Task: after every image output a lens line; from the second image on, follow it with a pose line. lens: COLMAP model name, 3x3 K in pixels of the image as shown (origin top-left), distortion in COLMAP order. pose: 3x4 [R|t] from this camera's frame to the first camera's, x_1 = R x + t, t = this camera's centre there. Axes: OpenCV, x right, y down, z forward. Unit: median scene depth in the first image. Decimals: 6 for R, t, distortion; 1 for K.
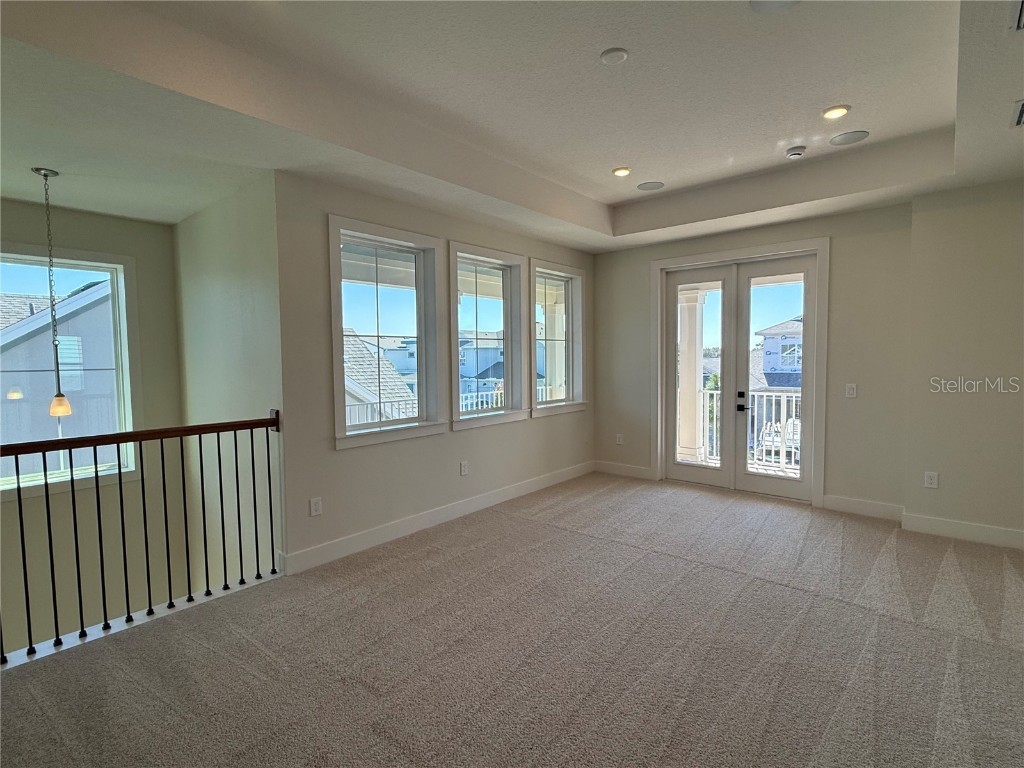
lens RADIAL K [[512.6, 0, 515.9], [0, 512.6, 386.8], [0, 0, 1]] dist [0.000929, -0.000900]
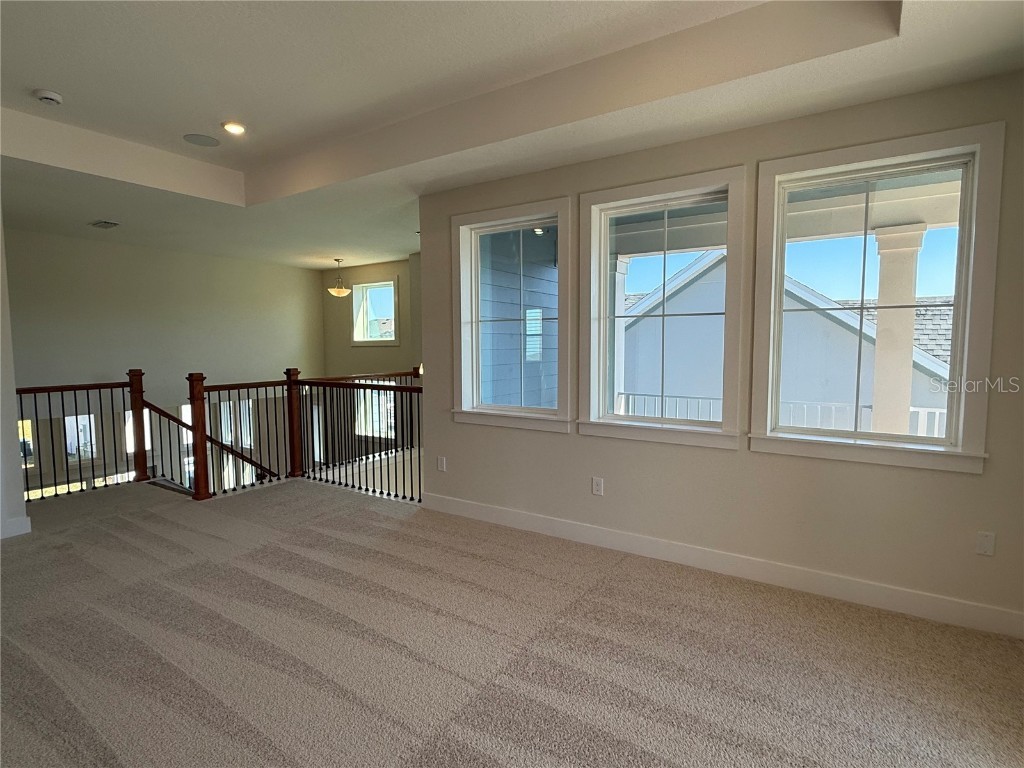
lens RADIAL K [[524.7, 0, 516.5], [0, 524.7, 382.3], [0, 0, 1]] dist [-0.001320, -0.000452]
pose [[0.128353, 0.086739, -0.987928, 0.622238], [-0.054499, 0.995279, 0.080304, -0.051233], [0.990230, 0.043533, 0.132475, 0.732822]]
